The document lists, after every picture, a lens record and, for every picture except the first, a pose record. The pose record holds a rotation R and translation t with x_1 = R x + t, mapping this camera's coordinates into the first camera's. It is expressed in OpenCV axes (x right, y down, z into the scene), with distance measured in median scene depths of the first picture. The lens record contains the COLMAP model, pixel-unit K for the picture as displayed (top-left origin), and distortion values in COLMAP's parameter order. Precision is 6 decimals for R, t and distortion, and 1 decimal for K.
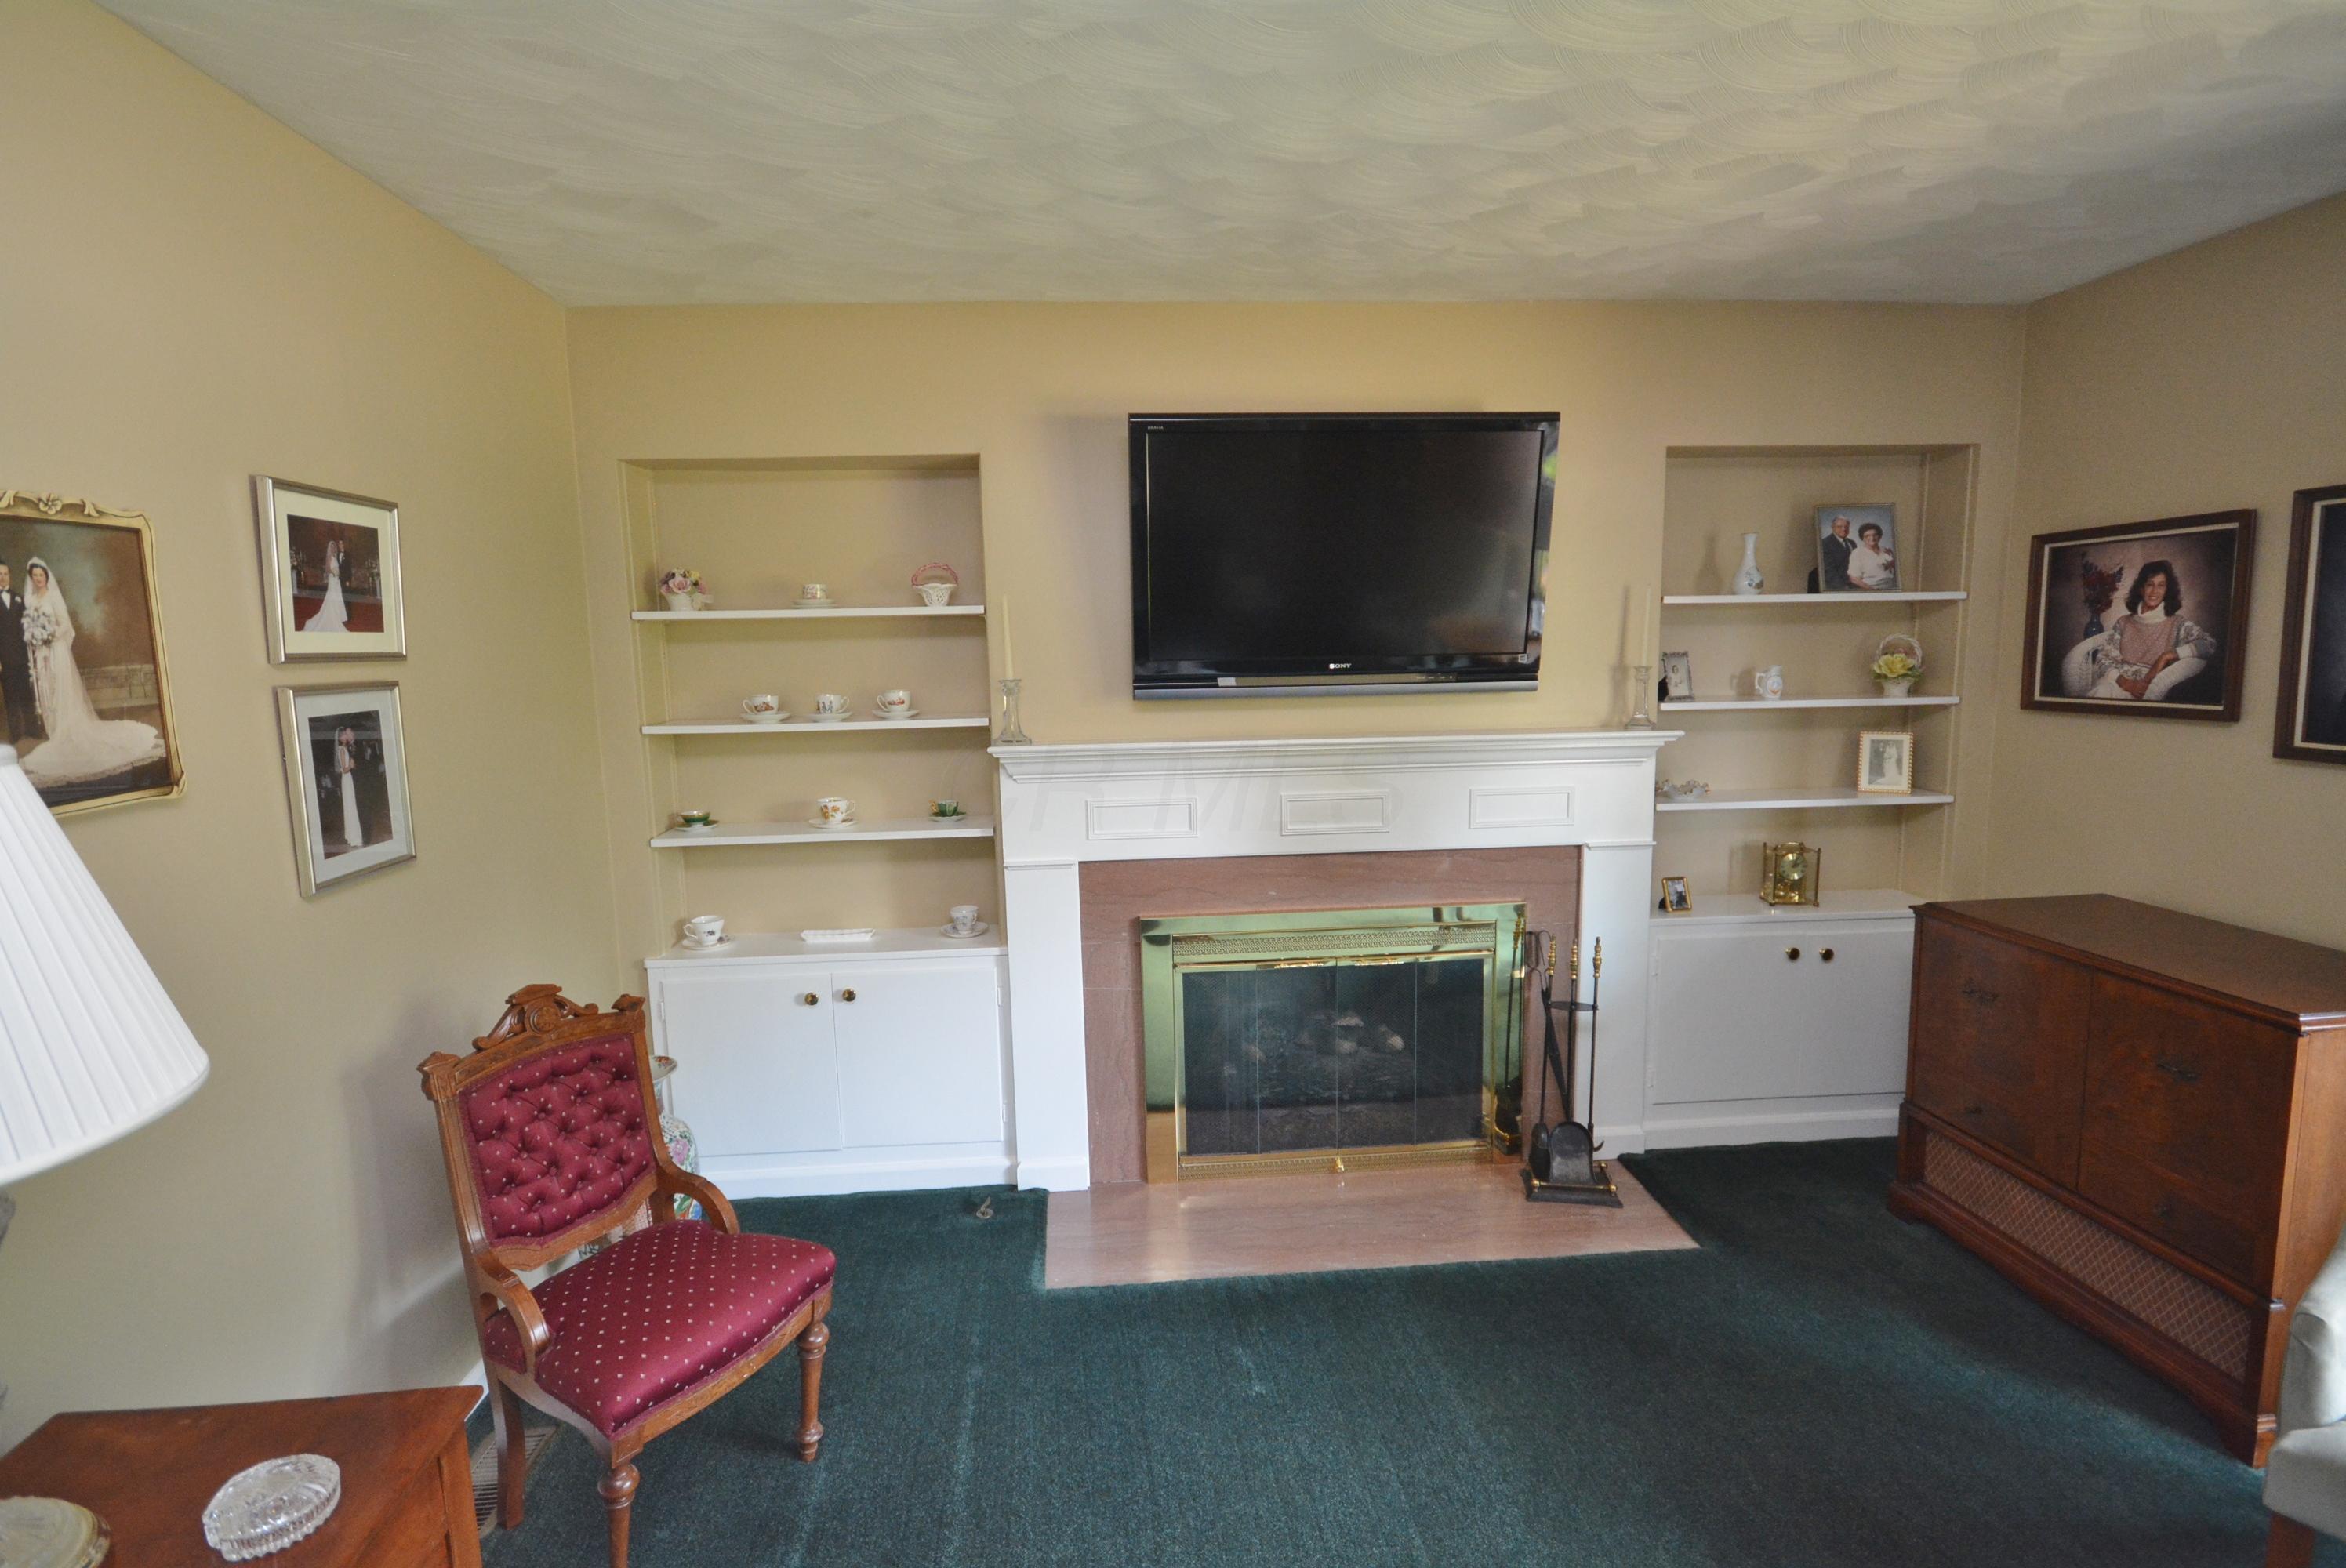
lens RADIAL K [[1101.4, 0, 1175.6], [0, 1101.4, 786.5], [0, 0, 1]] dist [0.008443, -0.001505]
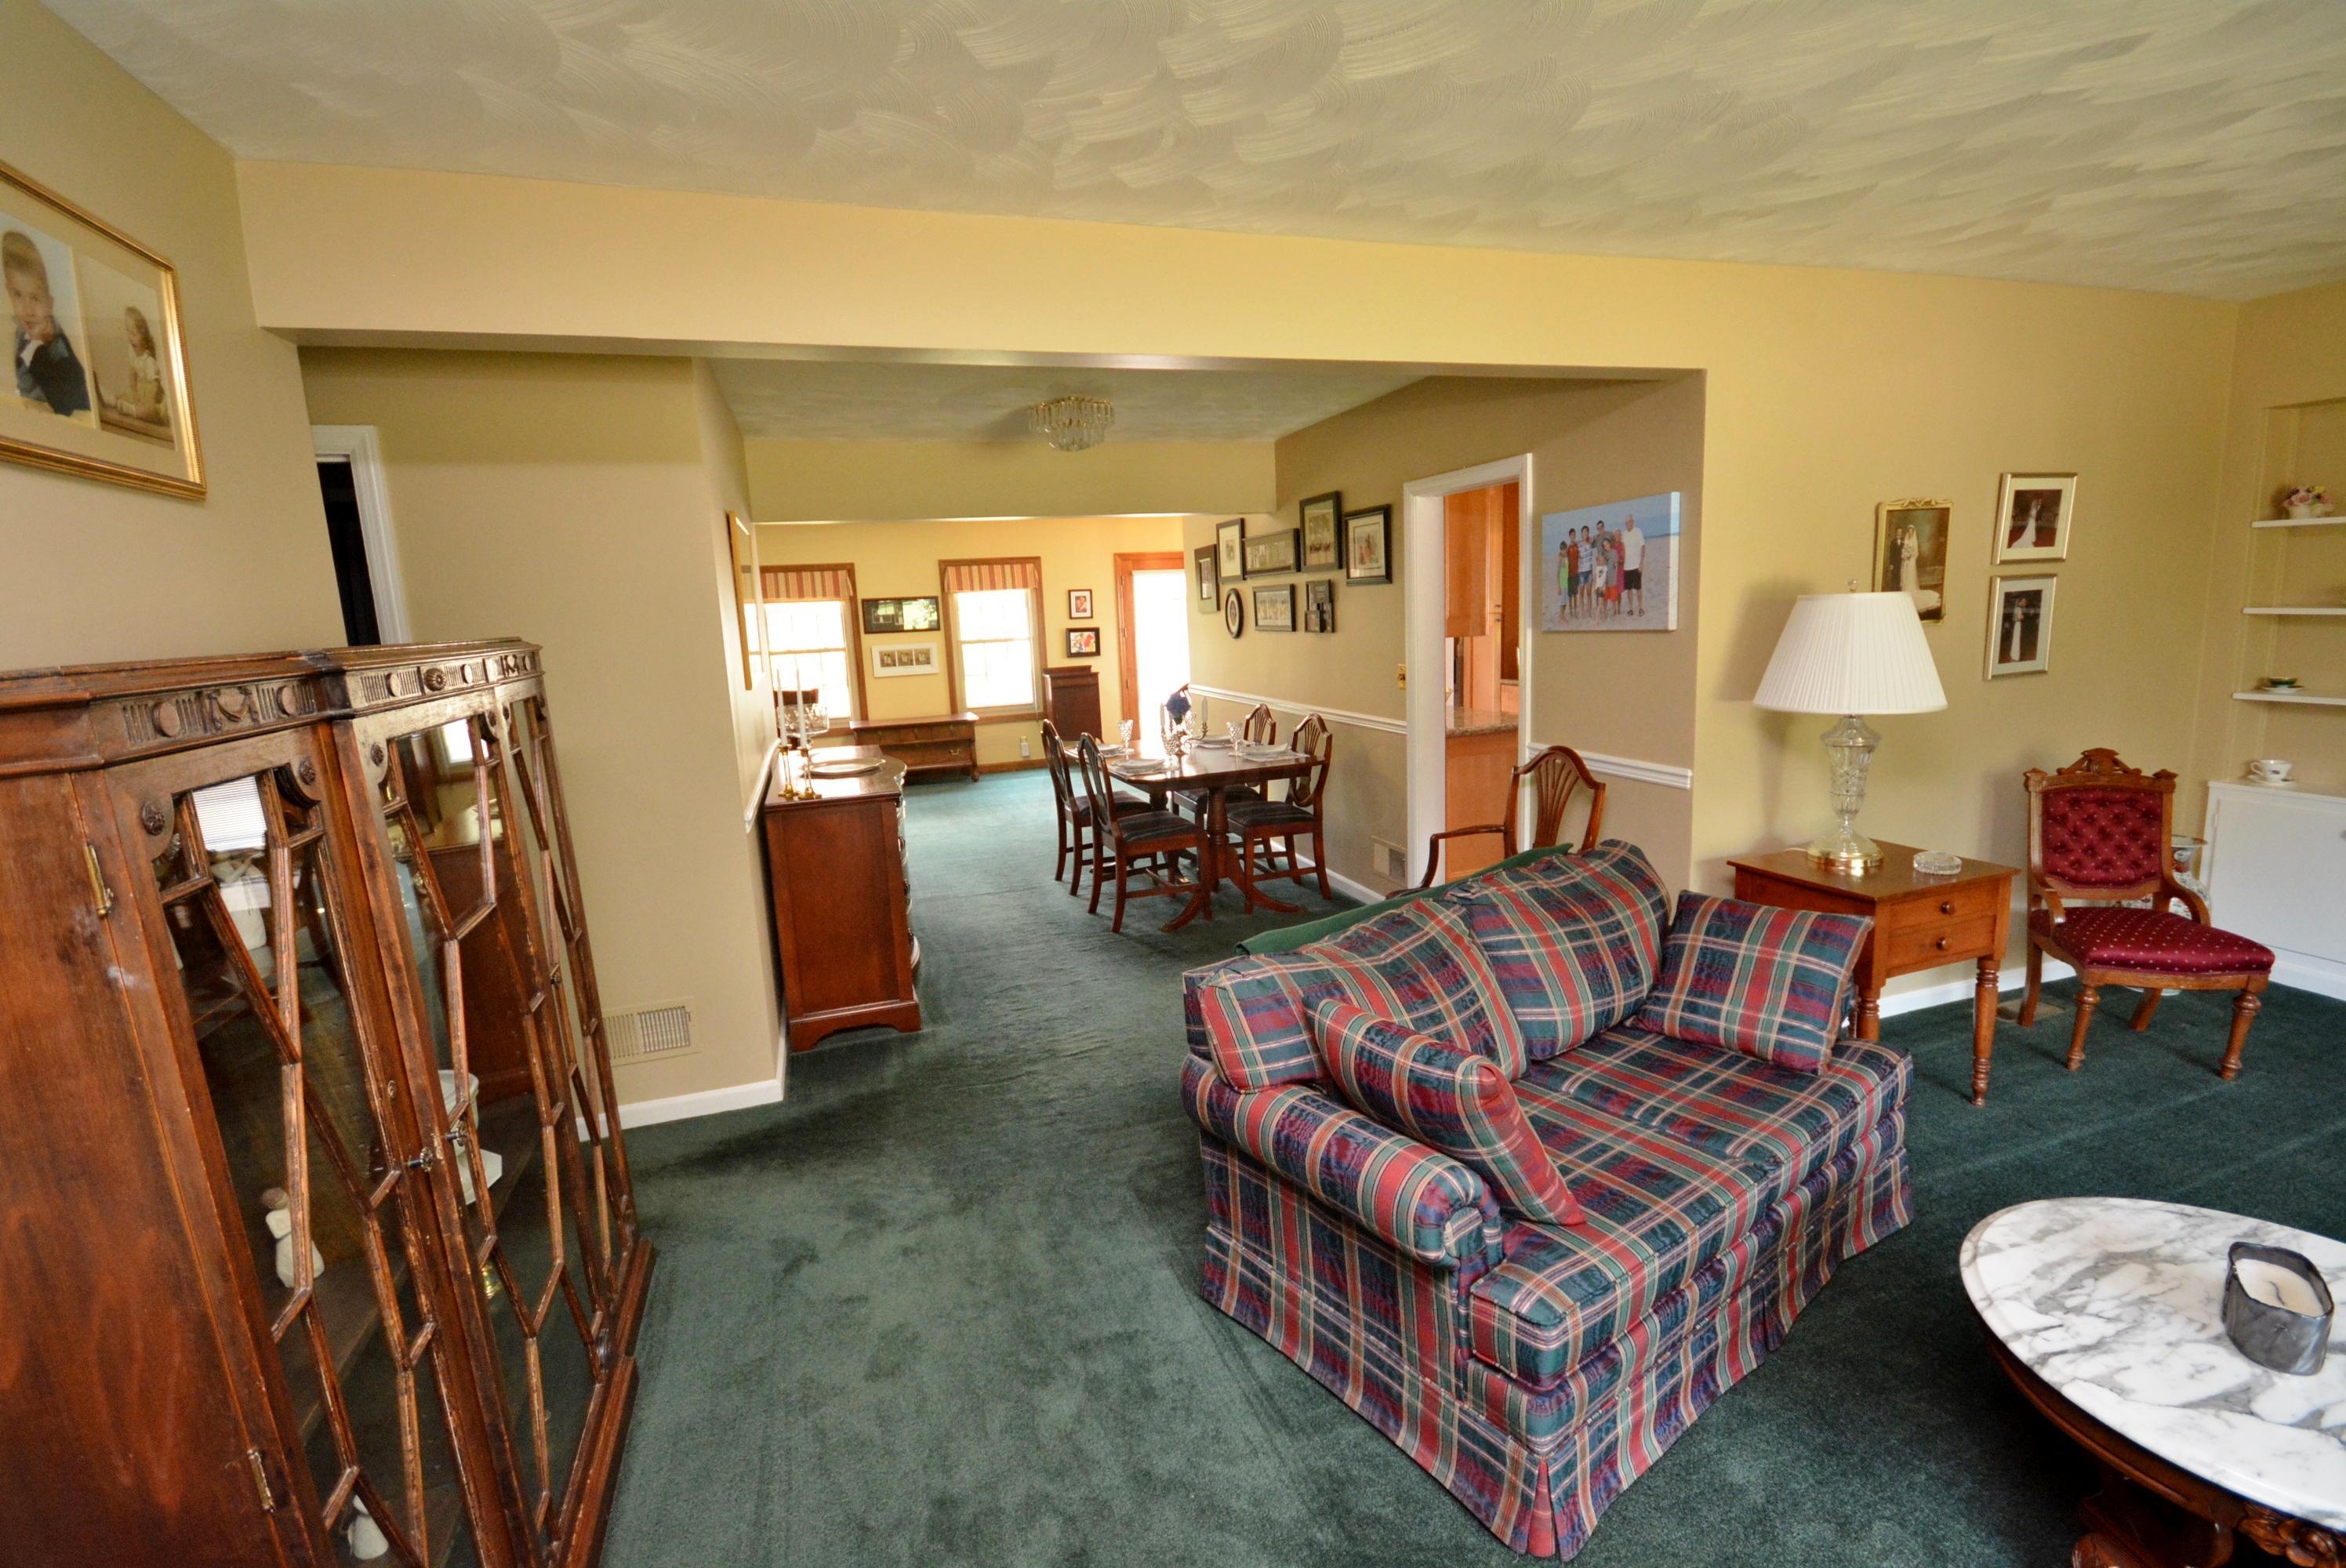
lens RADIAL K [[1031.2, 0, 1169.3], [0, 1031.2, 778.4], [0, 0, 1]] dist [0.003159, -0.007857]
pose [[0.235335, 0.168015, -0.957282, 0.431571], [-0.084670, 0.984744, 0.152020, 0.070579], [0.968219, 0.045278, 0.245970, -0.558350]]
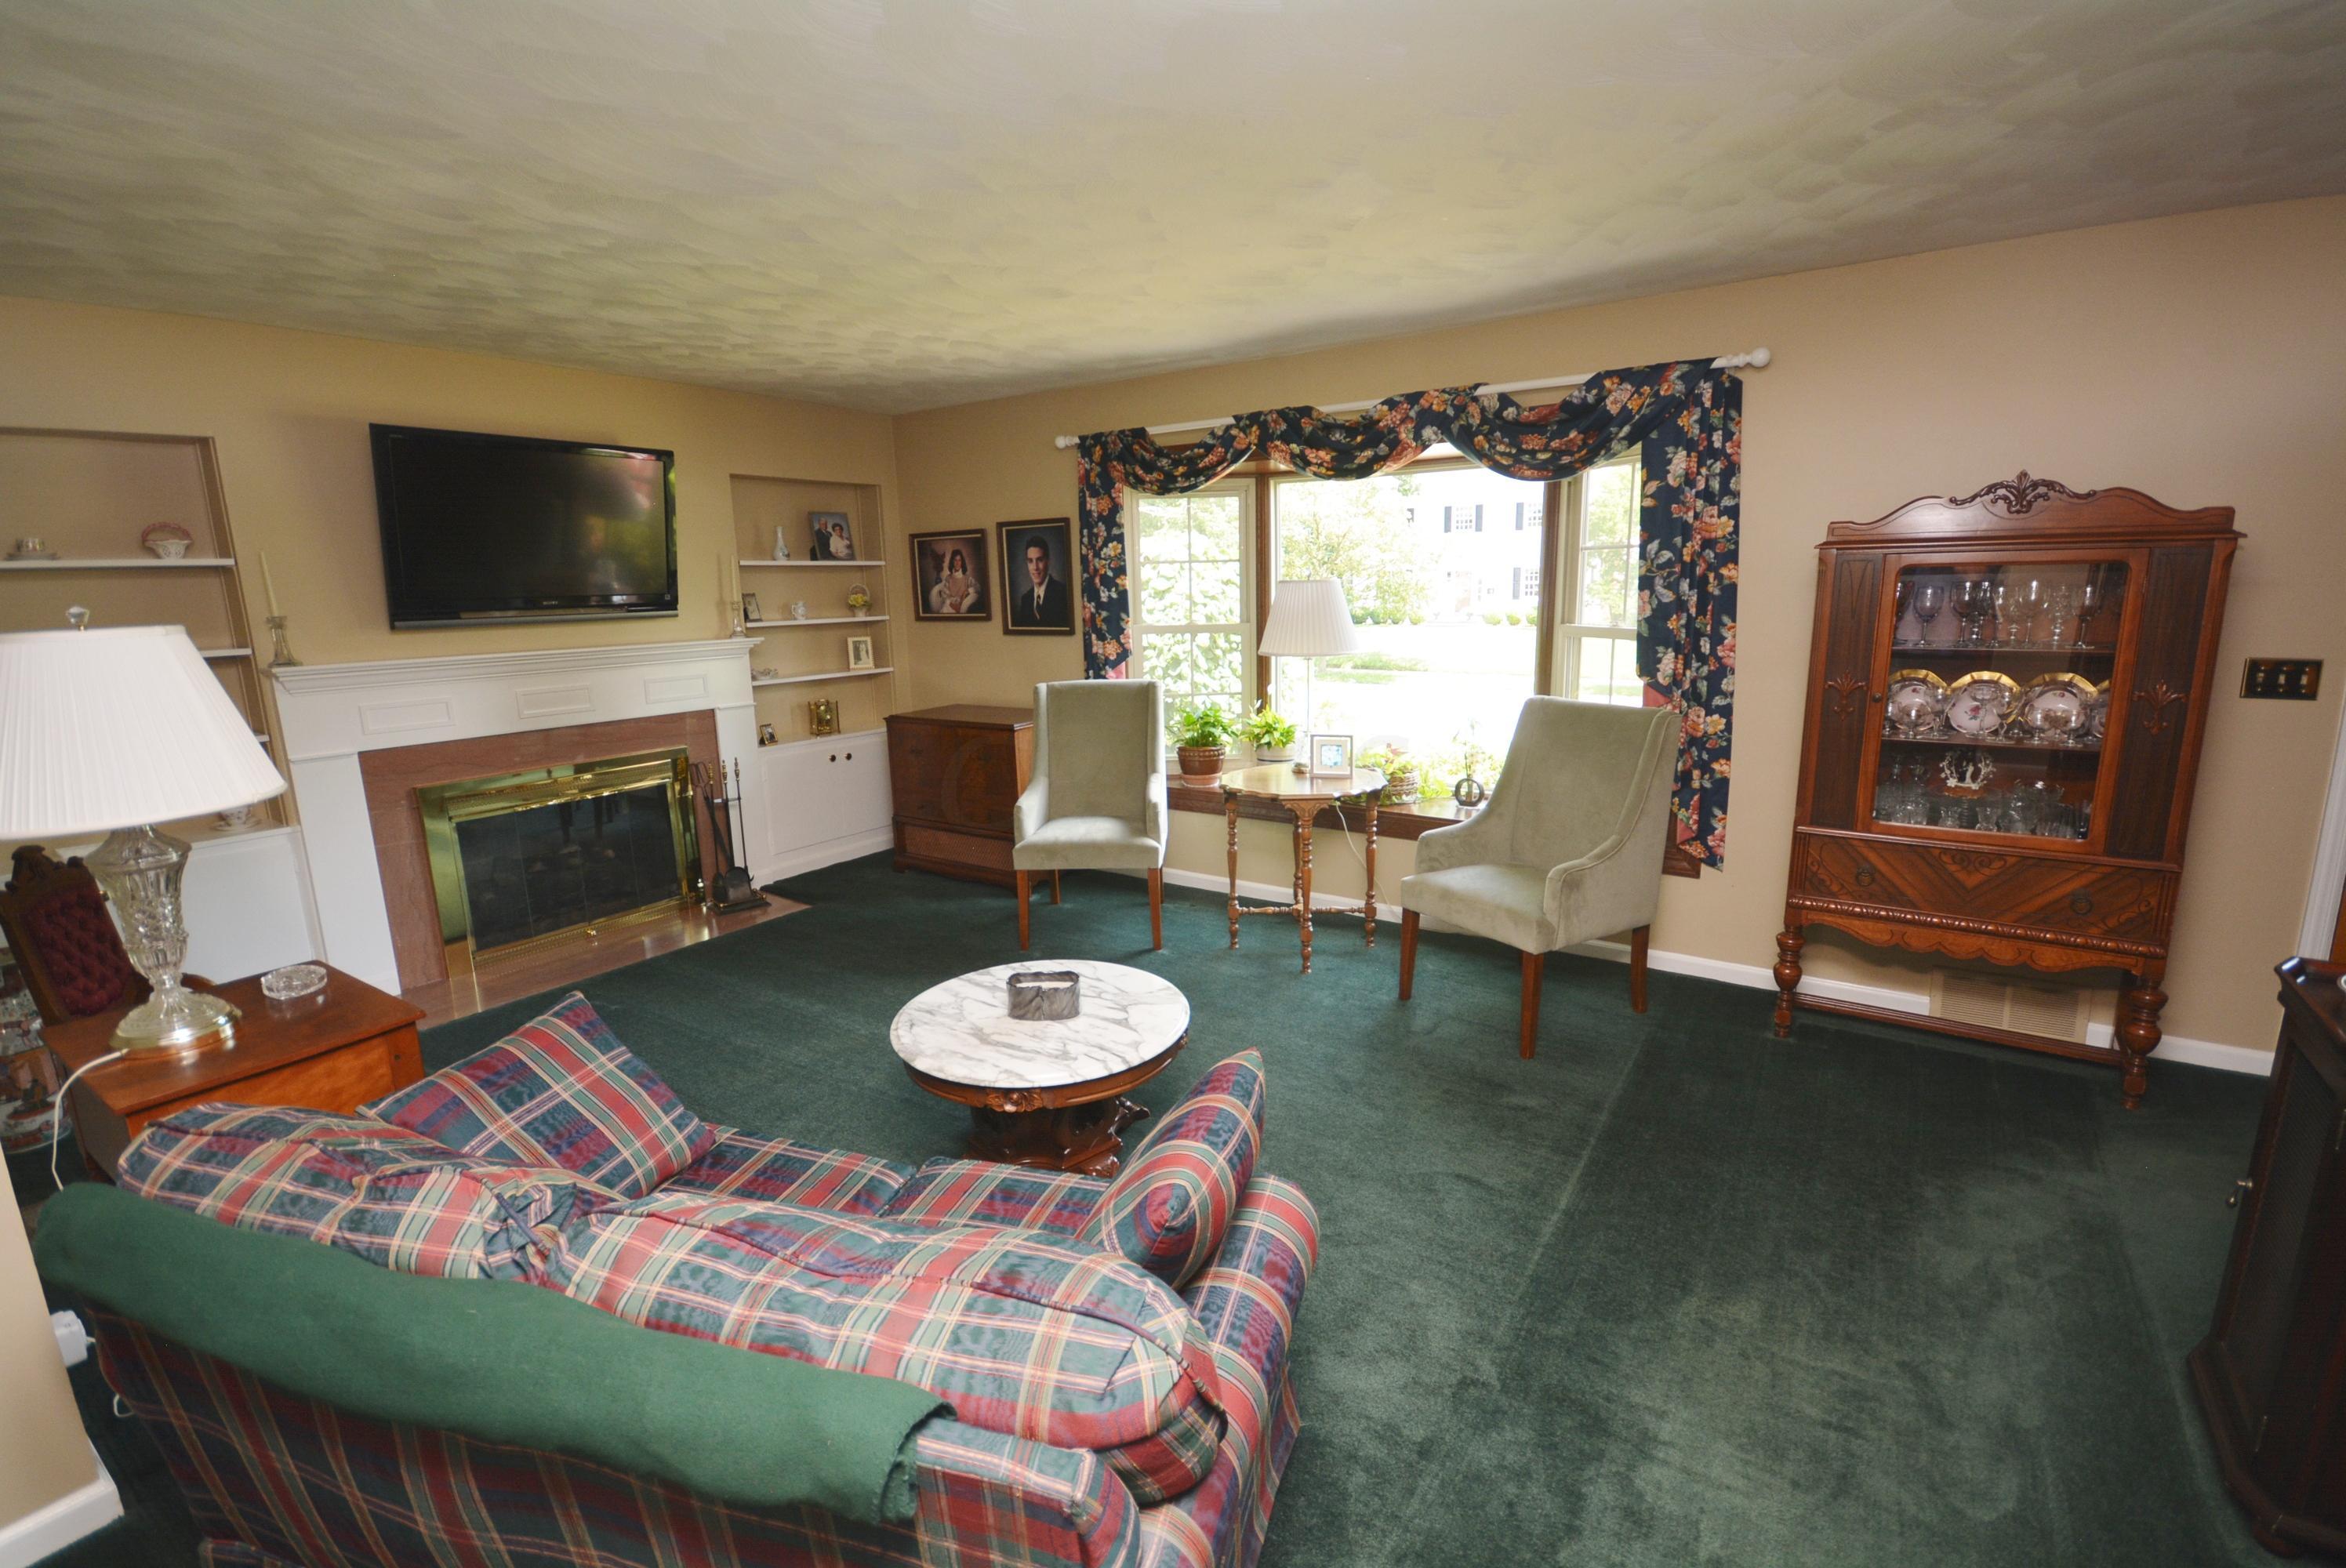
lens RADIAL K [[1031.2, 0, 1173.5], [0, 1031.2, 782.8], [0, 0, 1]] dist [0.003159, -0.007857]
pose [[0.628143, -0.145652, 0.764344, -0.435438], [0.108933, 0.989111, 0.098961, 0.090503], [-0.770435, 0.021100, 0.637169, -0.572169]]
